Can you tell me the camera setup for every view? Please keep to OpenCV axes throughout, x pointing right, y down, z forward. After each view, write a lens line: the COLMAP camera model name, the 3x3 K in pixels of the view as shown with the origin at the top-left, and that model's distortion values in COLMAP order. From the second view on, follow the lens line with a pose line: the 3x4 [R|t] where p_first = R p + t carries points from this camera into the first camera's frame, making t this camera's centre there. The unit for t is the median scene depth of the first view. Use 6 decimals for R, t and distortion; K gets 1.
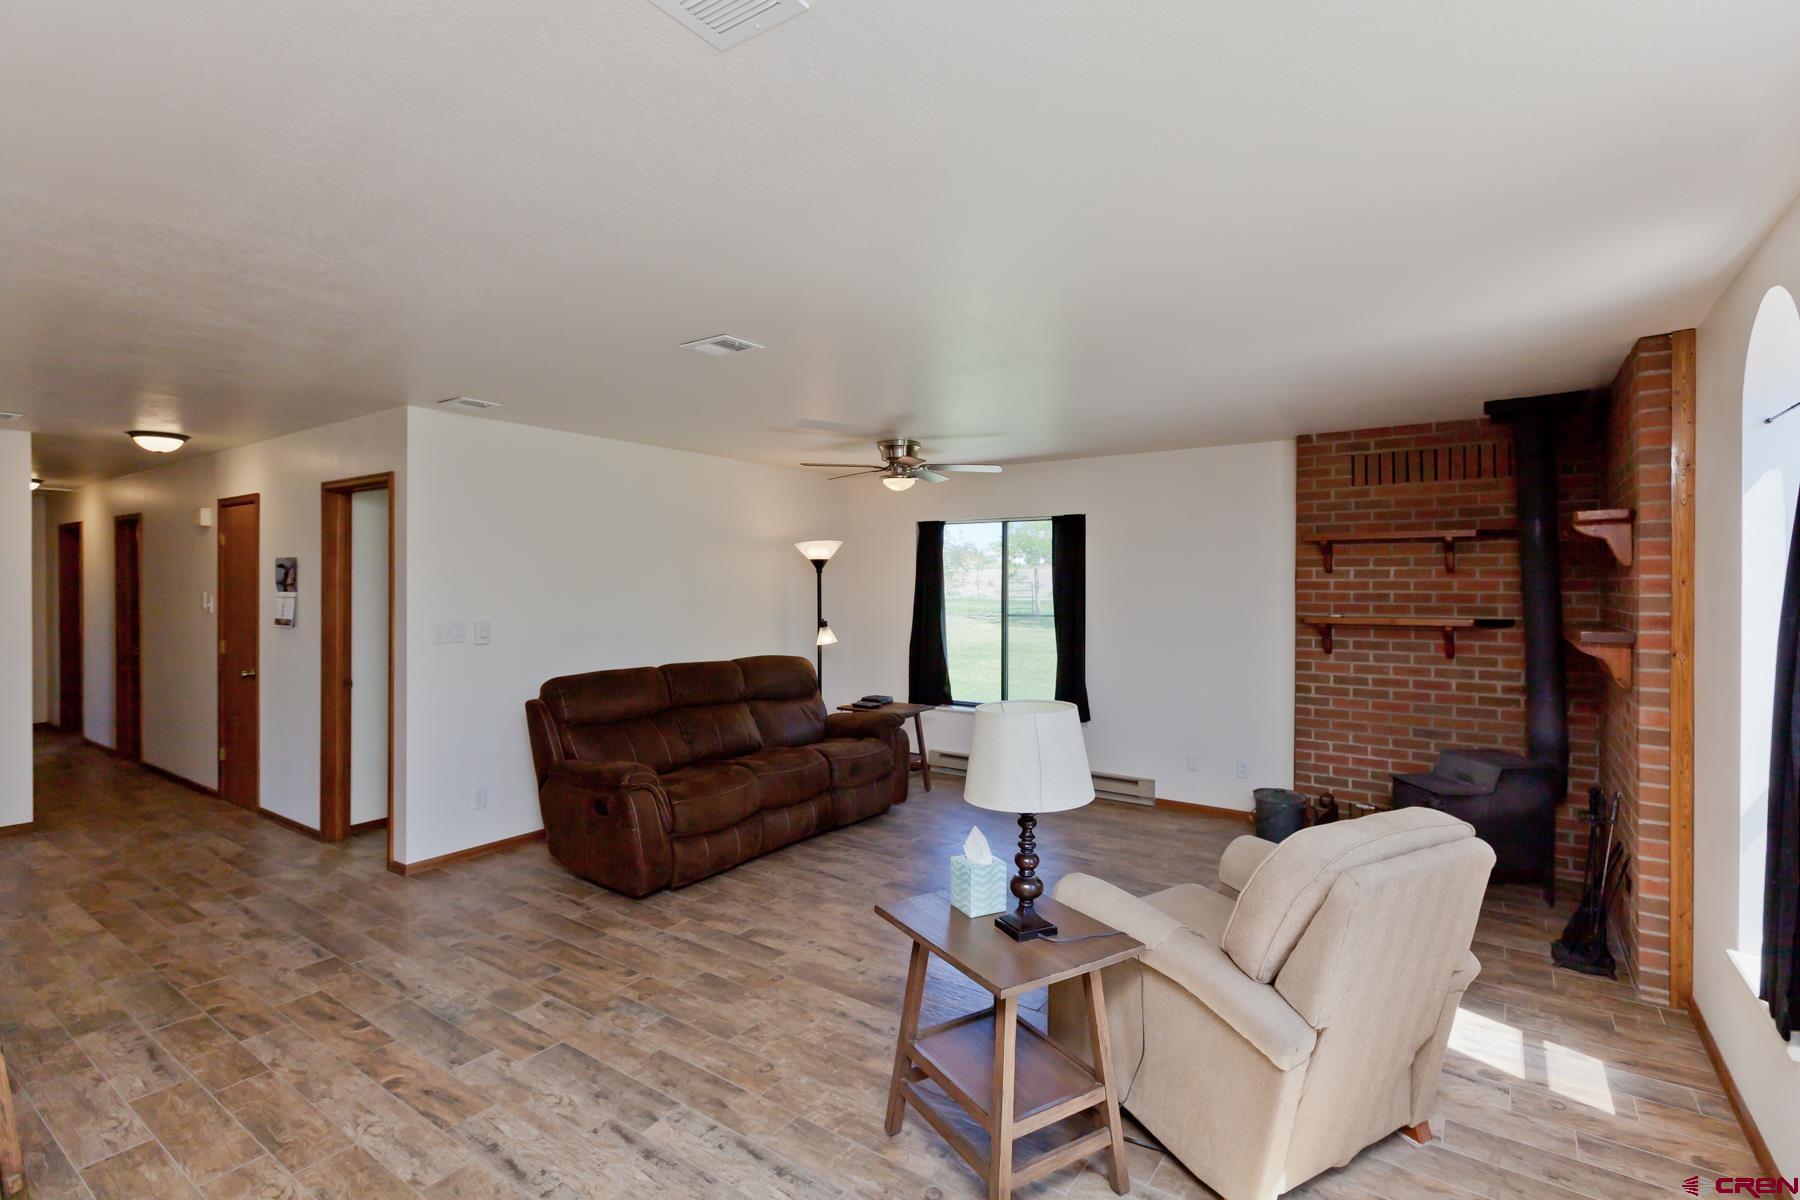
lens RADIAL K [[829.6, 0, 913.2], [0, 829.6, 590.7], [0, 0, 1]] dist [0.008571, -0.003275]
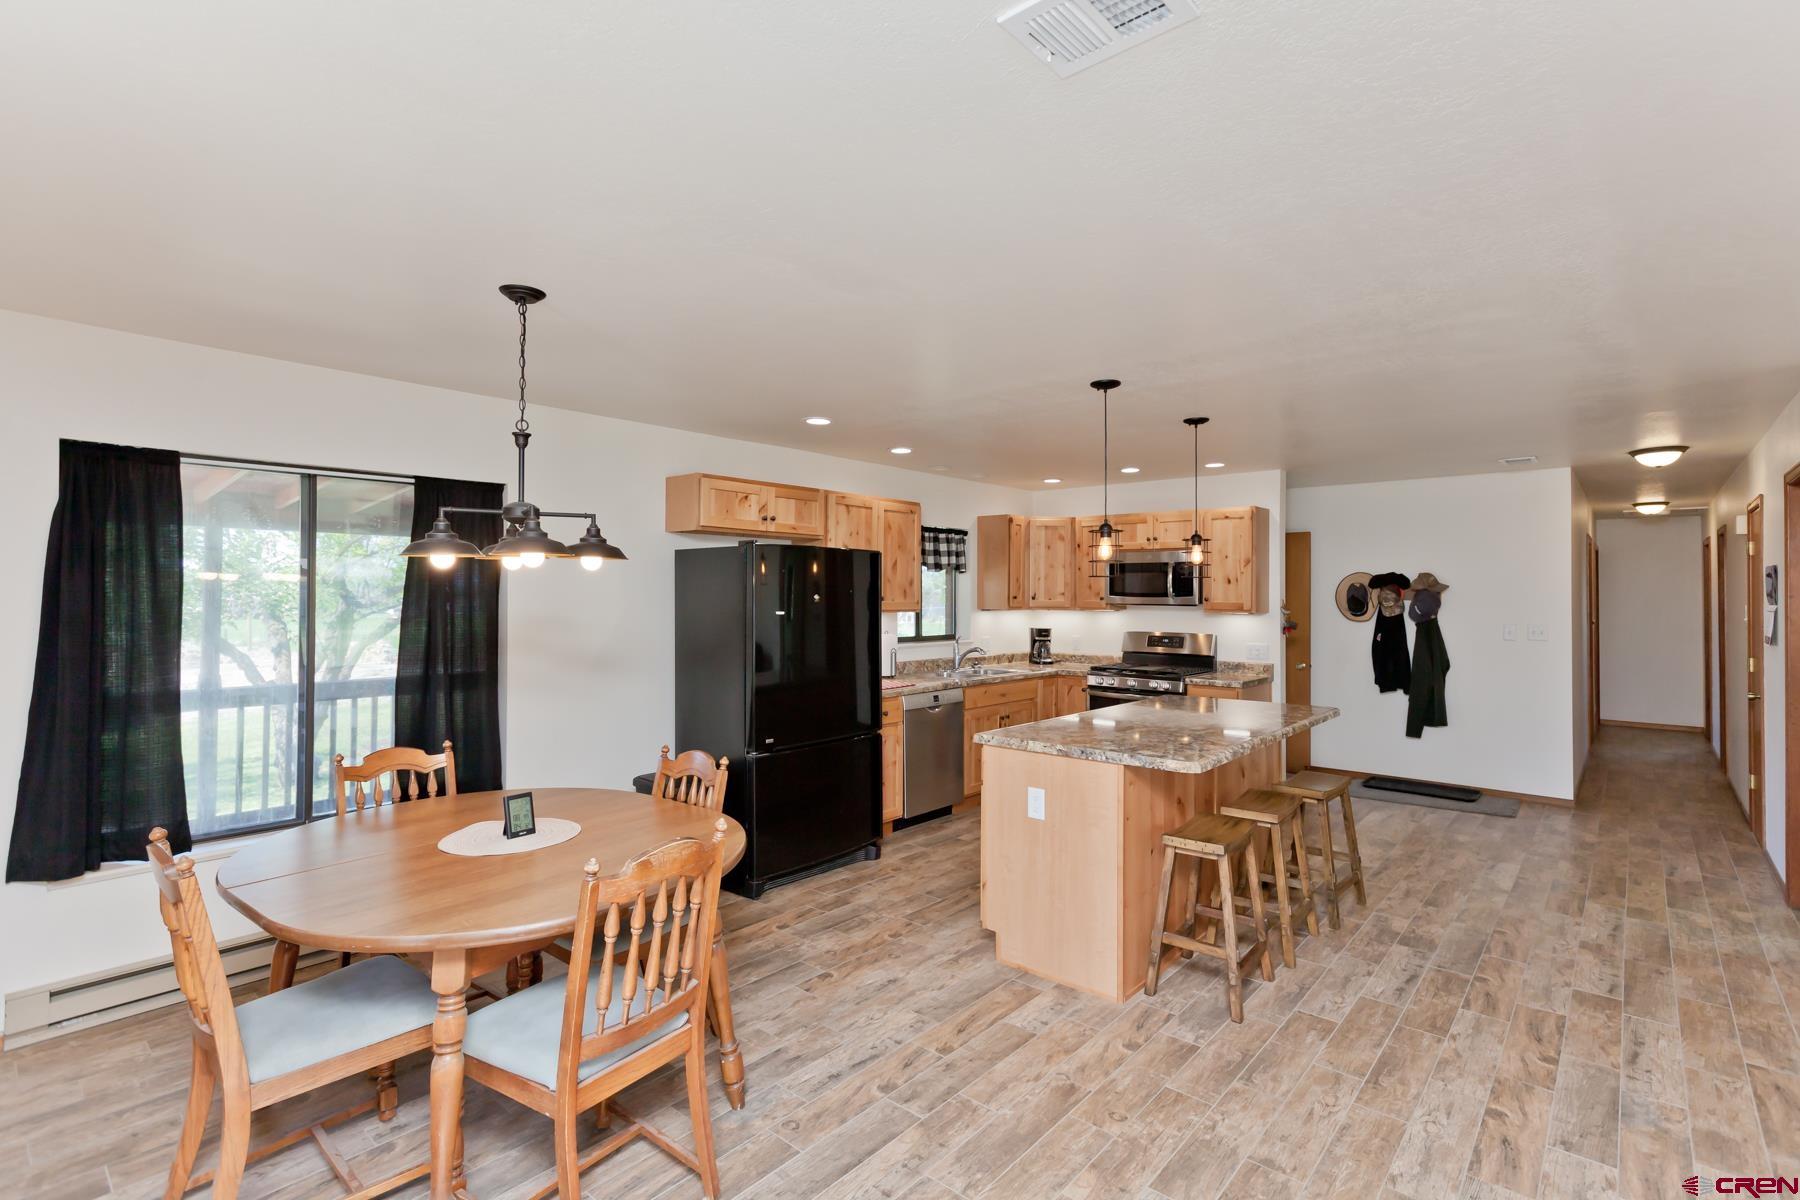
lens RADIAL K [[829.6, 0, 929.5], [0, 829.6, 578.1], [0, 0, 1]] dist [0.008571, -0.003275]
pose [[-0.094404, -0.023045, -0.995267, 0.305704], [-0.006789, 0.999724, -0.022504, -0.000786], [0.995511, 0.004632, -0.094534, 0.326605]]
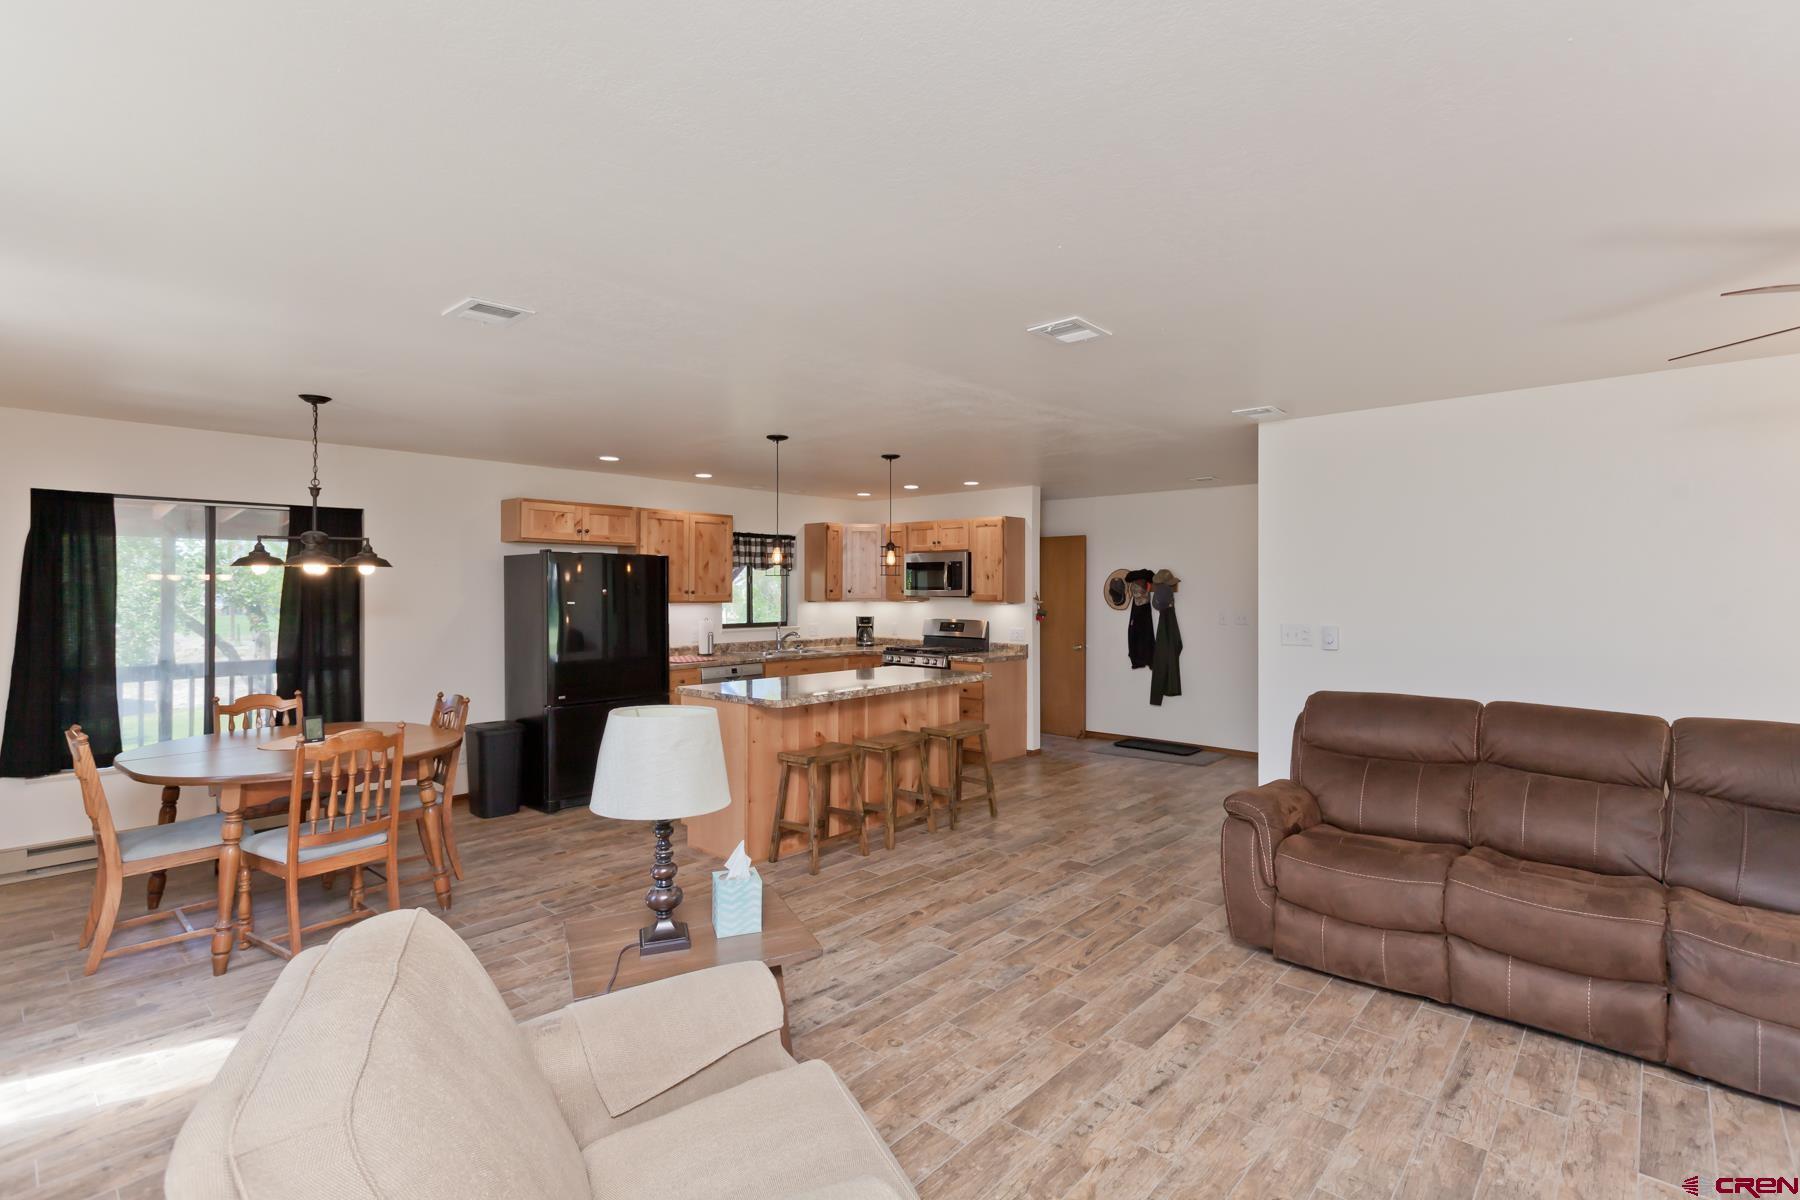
lens RADIAL K [[829.6, 0, 925.4], [0, 829.6, 577.0], [0, 0, 1]] dist [0.008571, -0.003275]
pose [[-0.110035, -0.016622, -0.993789, 0.676664], [-0.003593, 0.999860, -0.016325, -0.002667], [0.993921, 0.001774, -0.110079, 0.884082]]
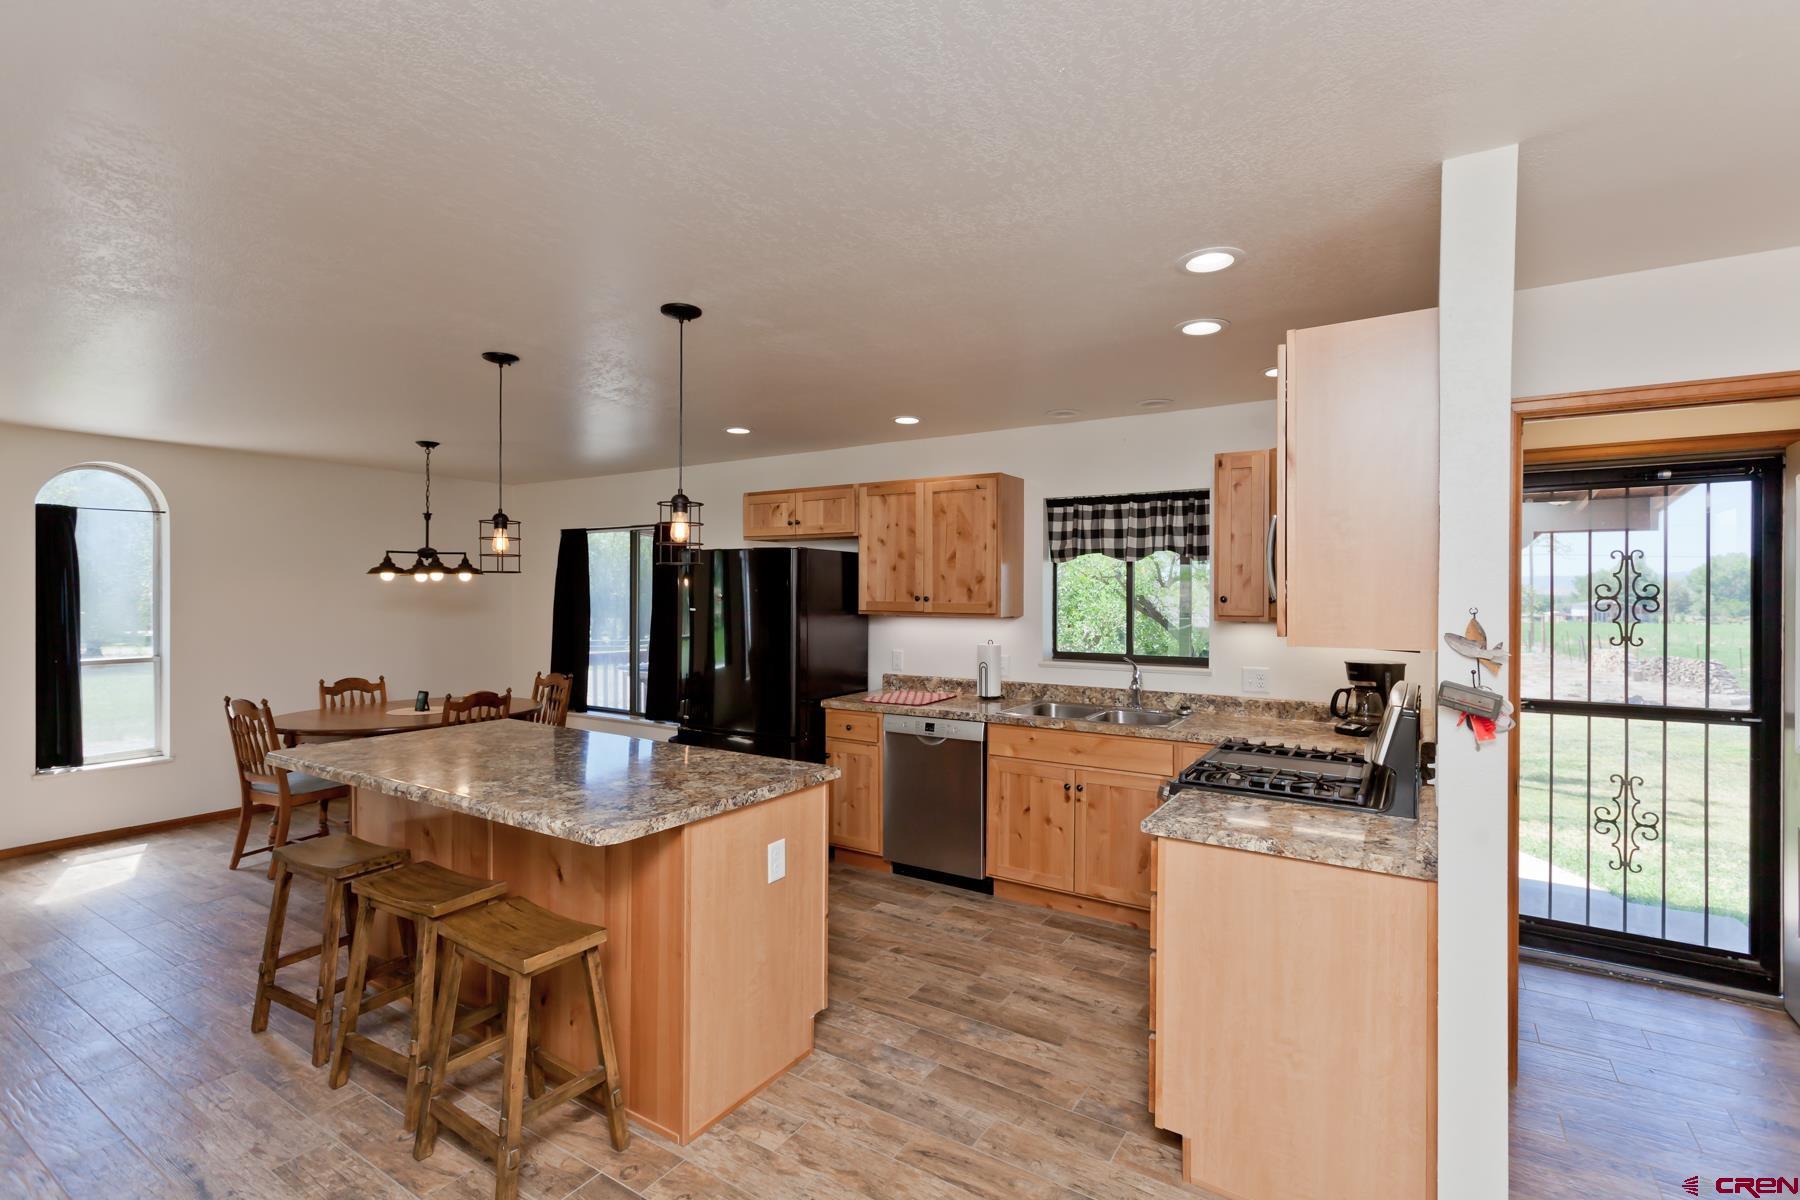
lens RADIAL K [[829.6, 0, 920.4], [0, 829.6, 592.2], [0, 0, 1]] dist [0.008571, -0.003275]
pose [[-0.998887, -0.004368, -0.046957, -1.244597], [-0.004521, 0.999985, 0.003150, -0.011692], [0.046942, 0.003359, -0.998892, 1.453334]]
